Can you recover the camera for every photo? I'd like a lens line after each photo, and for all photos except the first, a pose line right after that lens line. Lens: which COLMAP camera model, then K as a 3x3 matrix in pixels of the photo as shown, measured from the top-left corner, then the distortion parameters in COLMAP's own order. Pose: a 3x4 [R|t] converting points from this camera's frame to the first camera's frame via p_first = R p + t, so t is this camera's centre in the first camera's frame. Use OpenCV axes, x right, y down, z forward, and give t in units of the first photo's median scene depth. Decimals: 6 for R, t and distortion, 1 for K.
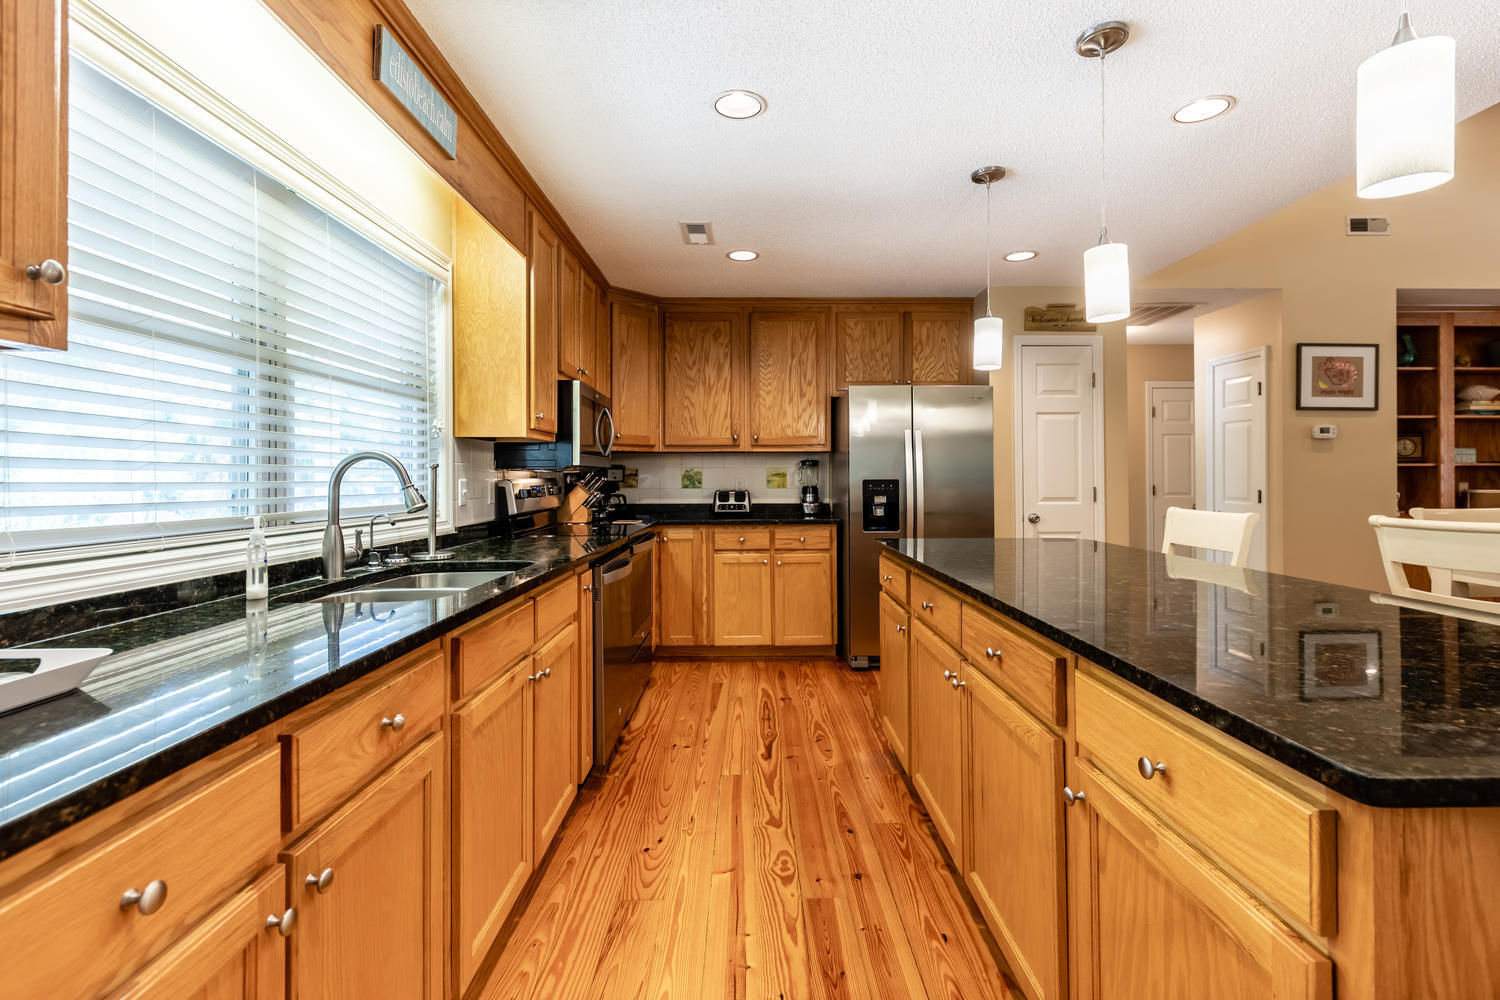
lens RADIAL K [[672.5, 0, 783.2], [0, 672.5, 470.9], [0, 0, 1]] dist [0.013426, -0.001836]
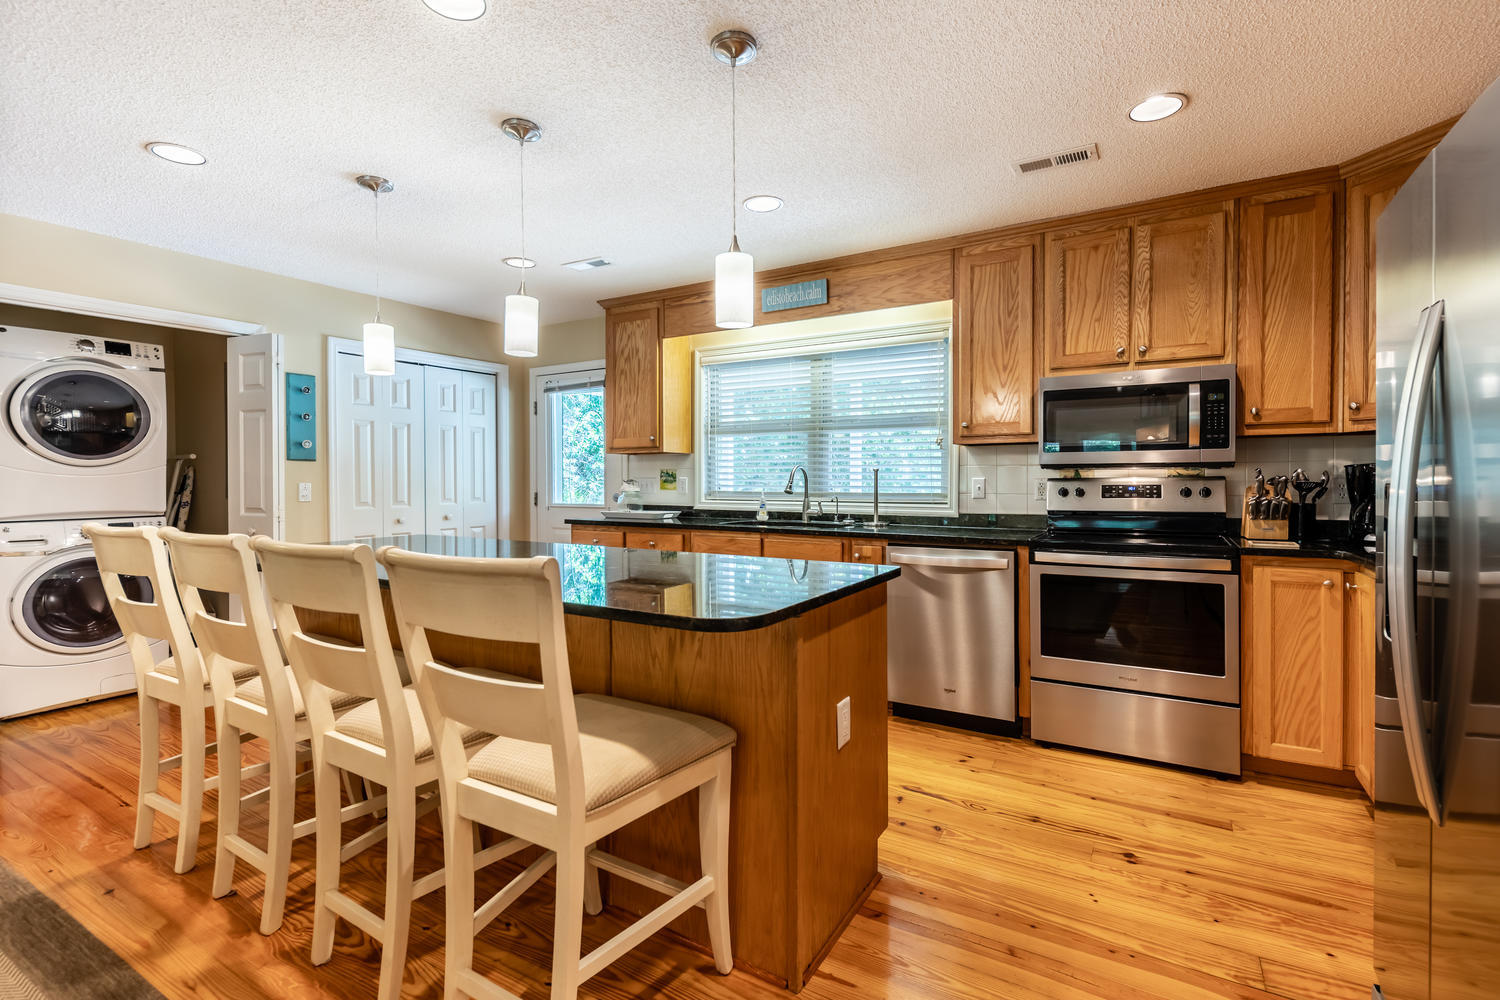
lens RADIAL K [[672.5, 0, 756.5], [0, 672.5, 490.0], [0, 0, 1]] dist [0.013426, -0.001836]
pose [[-0.549971, 0.006532, -0.835158, 0.696474], [0.005801, 0.999975, 0.004001, 0.019908], [0.835164, -0.002644, -0.549995, 1.105809]]
